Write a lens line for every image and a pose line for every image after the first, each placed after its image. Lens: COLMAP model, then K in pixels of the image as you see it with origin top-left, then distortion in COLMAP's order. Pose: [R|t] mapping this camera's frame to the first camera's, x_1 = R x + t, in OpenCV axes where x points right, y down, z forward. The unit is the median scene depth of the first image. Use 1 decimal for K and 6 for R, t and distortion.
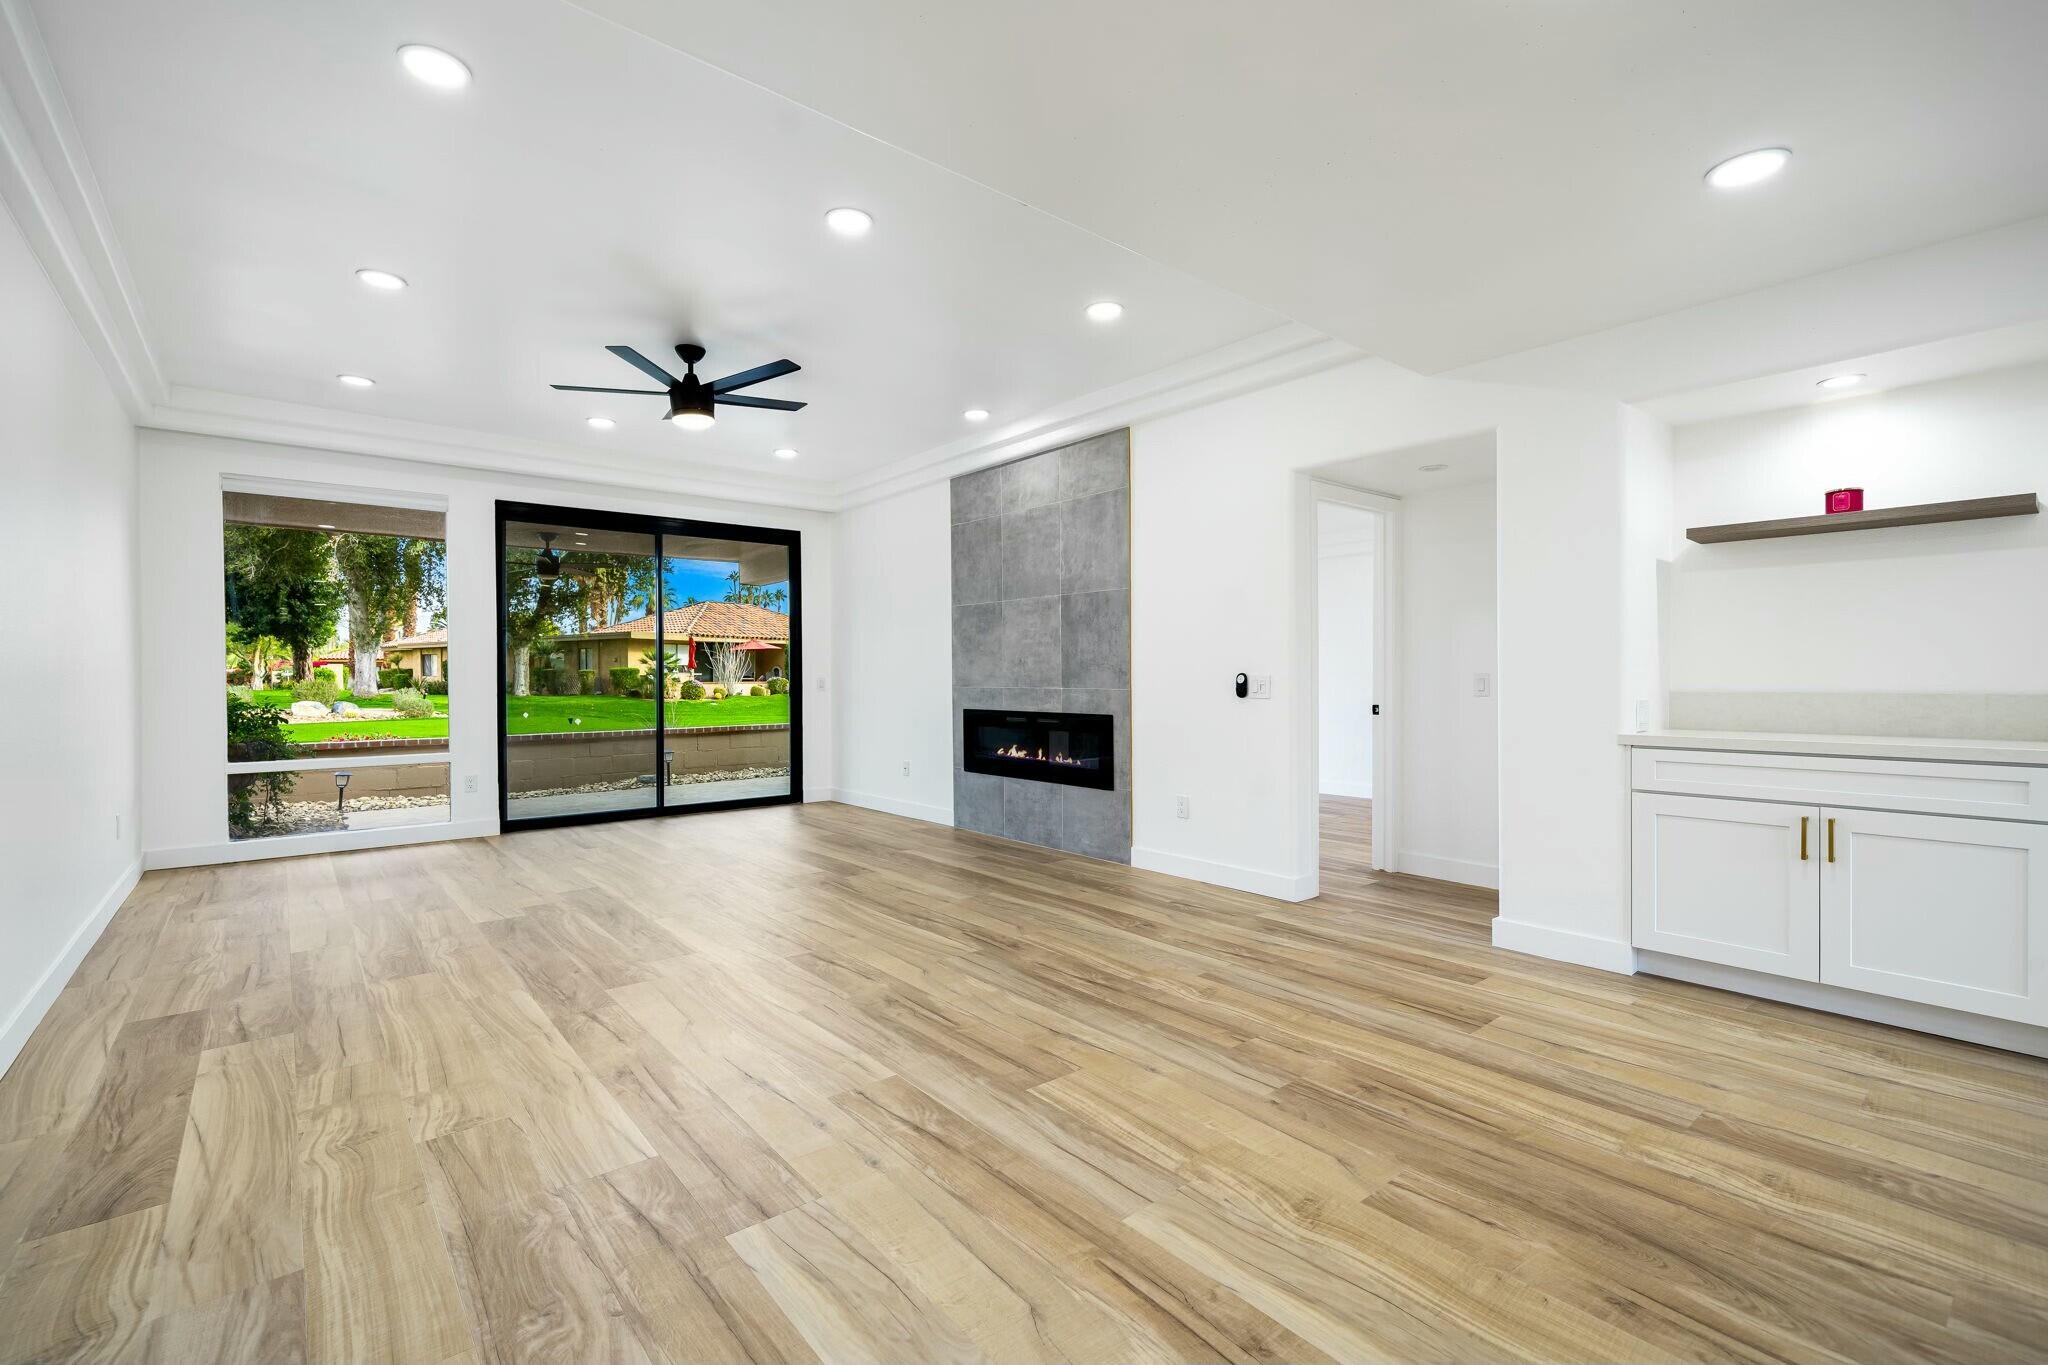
lens RADIAL K [[900.0, 0, 1016.2], [0, 900.0, 684.6], [0, 0, 1]] dist [-0.003022, 0.000621]
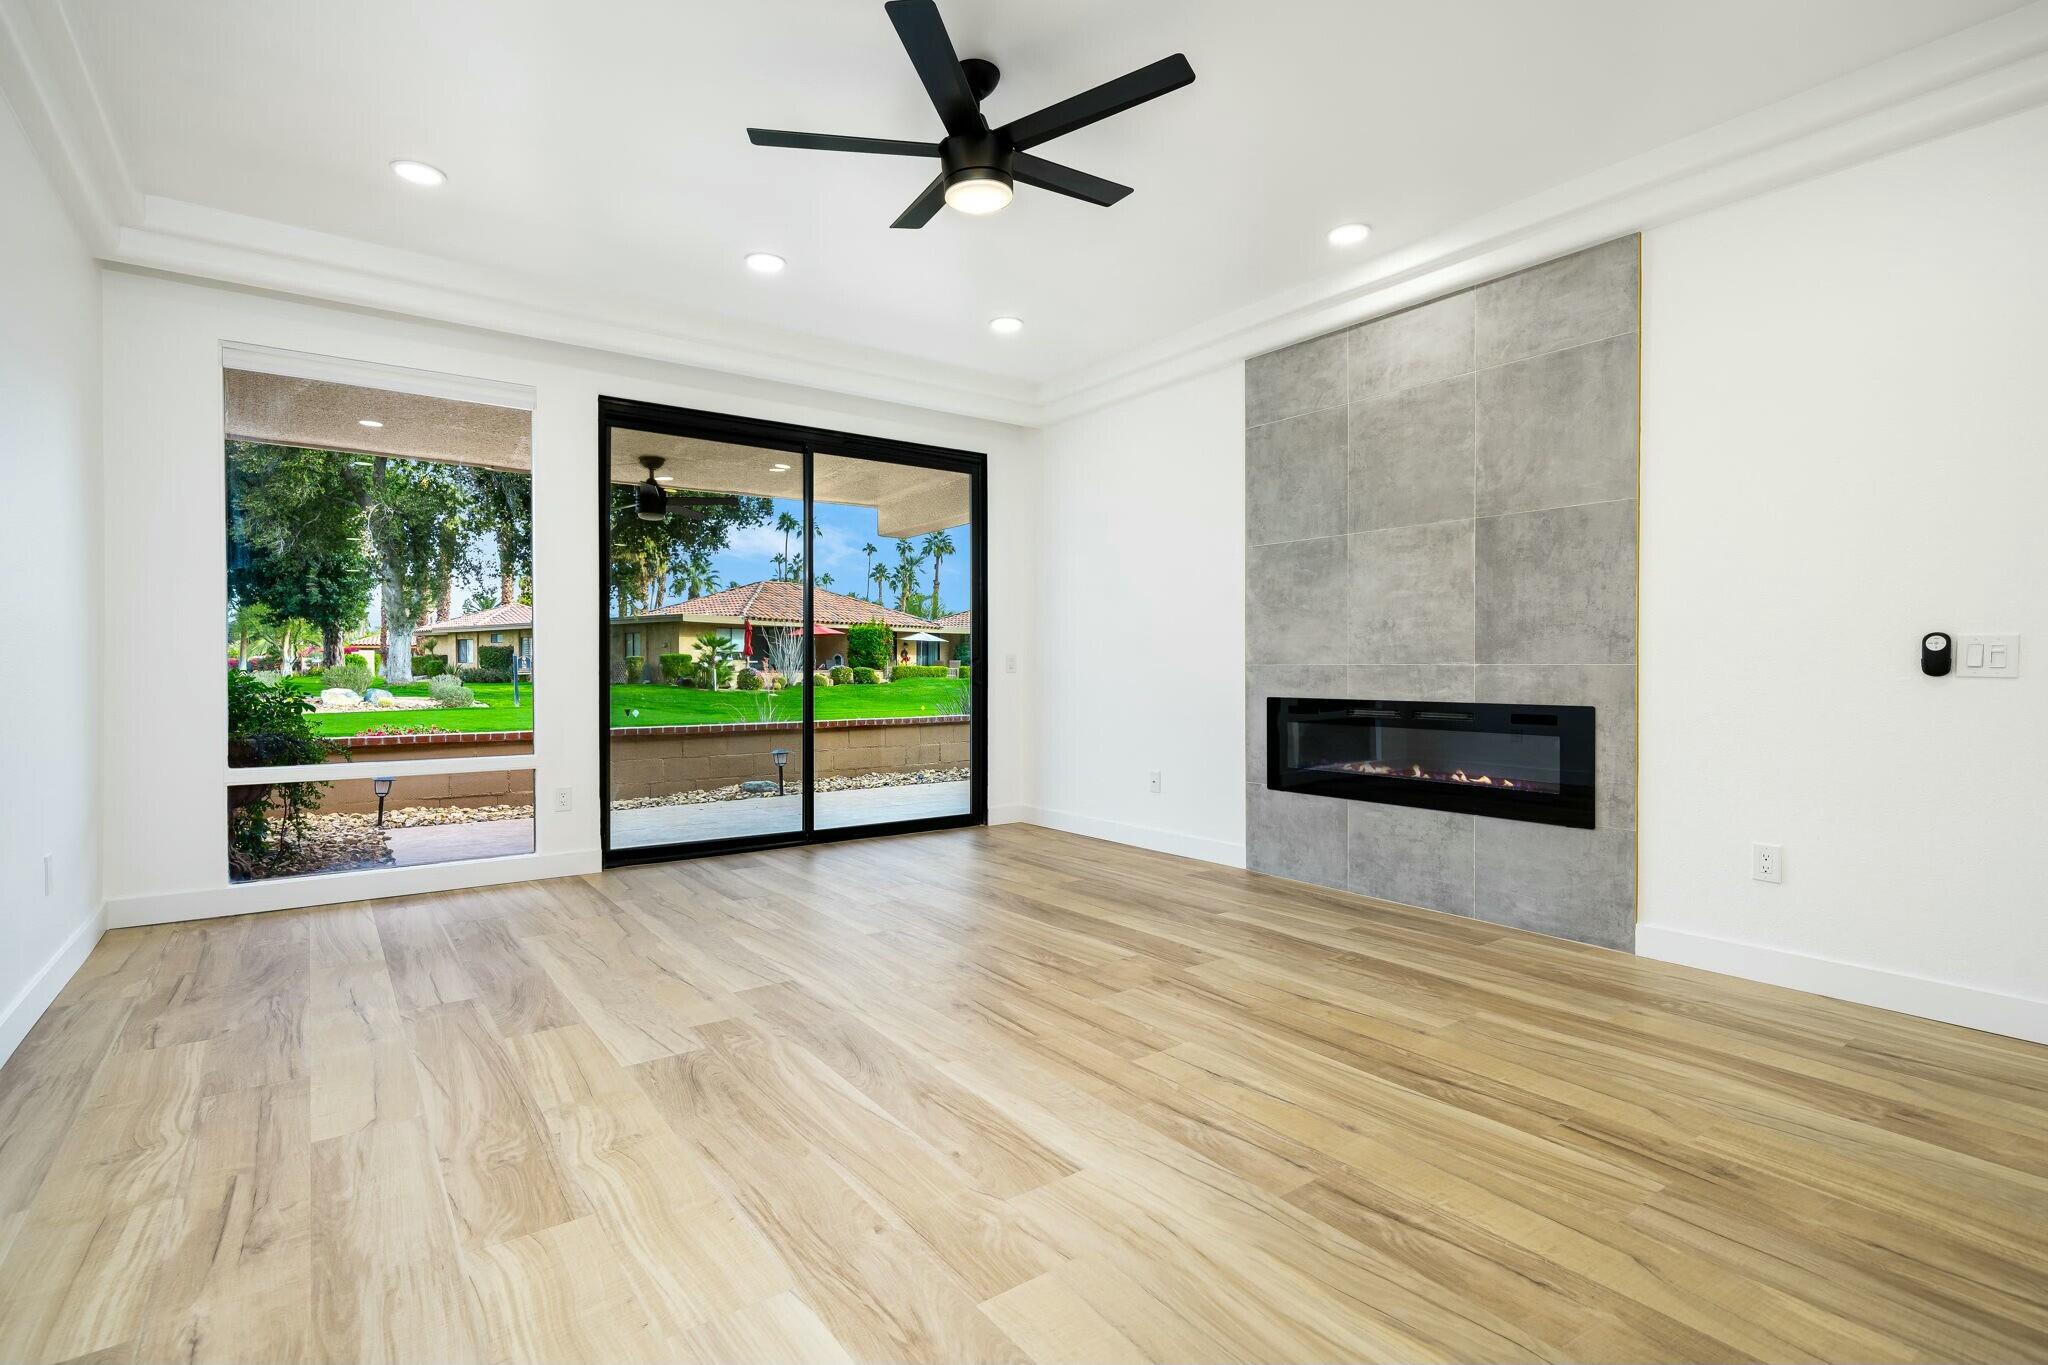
lens RADIAL K [[975.4, 0, 1015.3], [0, 975.4, 676.3], [0, 0, 1]] dist [0.000068, 0.000136]
pose [[0.998137, 0.005229, -0.060792, -0.209297], [-0.005266, 0.999986, -0.000447, 0.012941], [0.060789, 0.000766, 0.998150, 0.262234]]
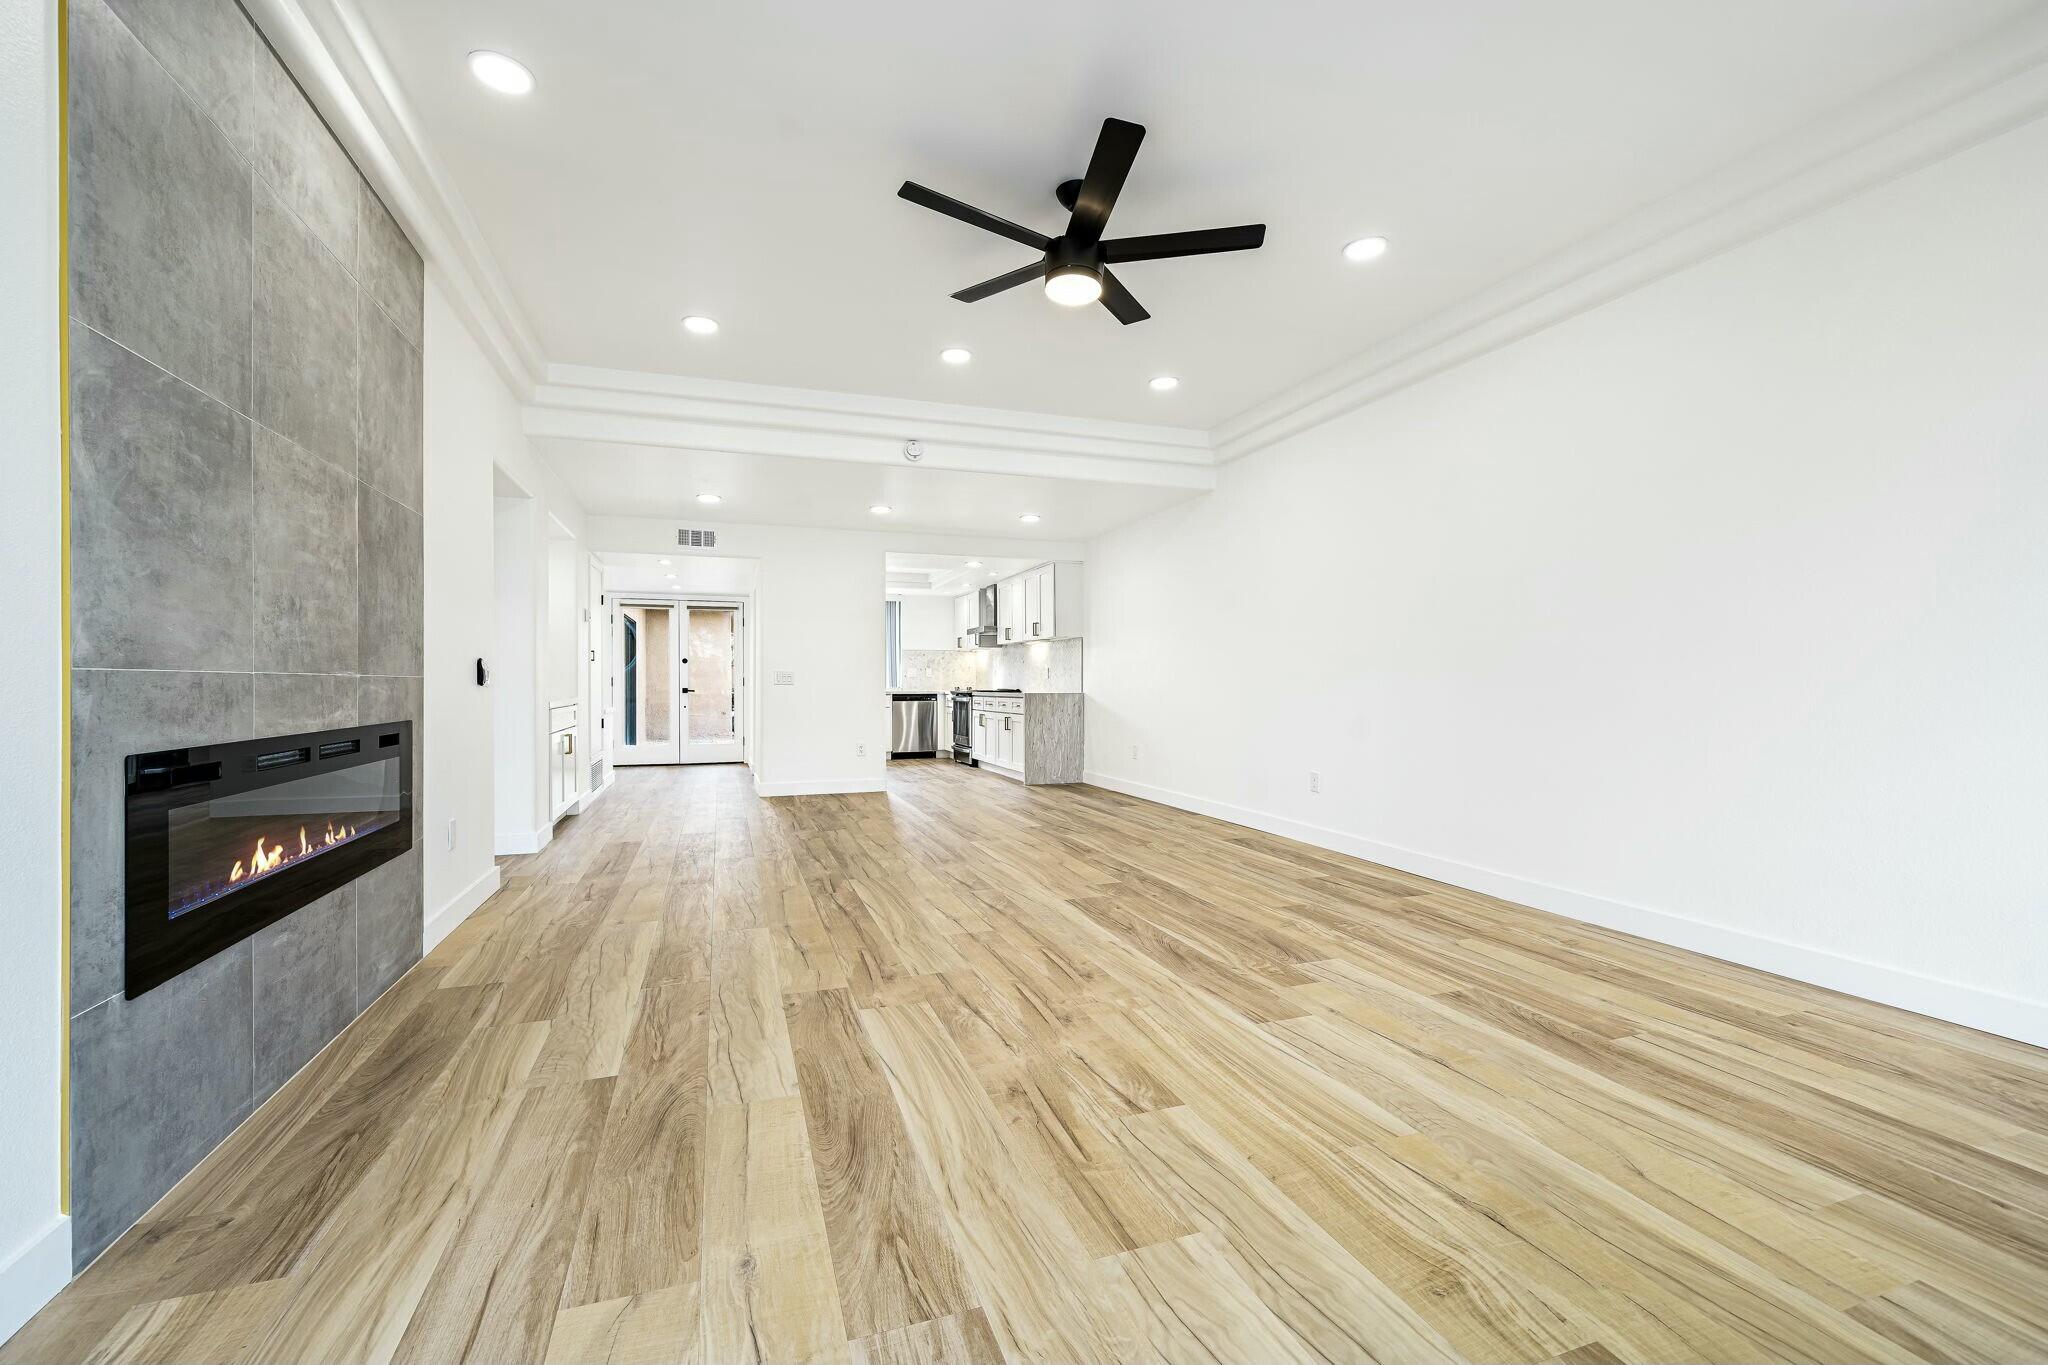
lens RADIAL K [[830.5, 0, 1012.5], [0, 830.5, 680.1], [0, 0, 1]] dist [-0.001837, 0.000133]
pose [[-0.938237, 0.008378, 0.345893, -0.383008], [0.011221, 0.999918, 0.006216, 0.007061], [-0.345813, 0.009713, -0.938253, 1.163542]]
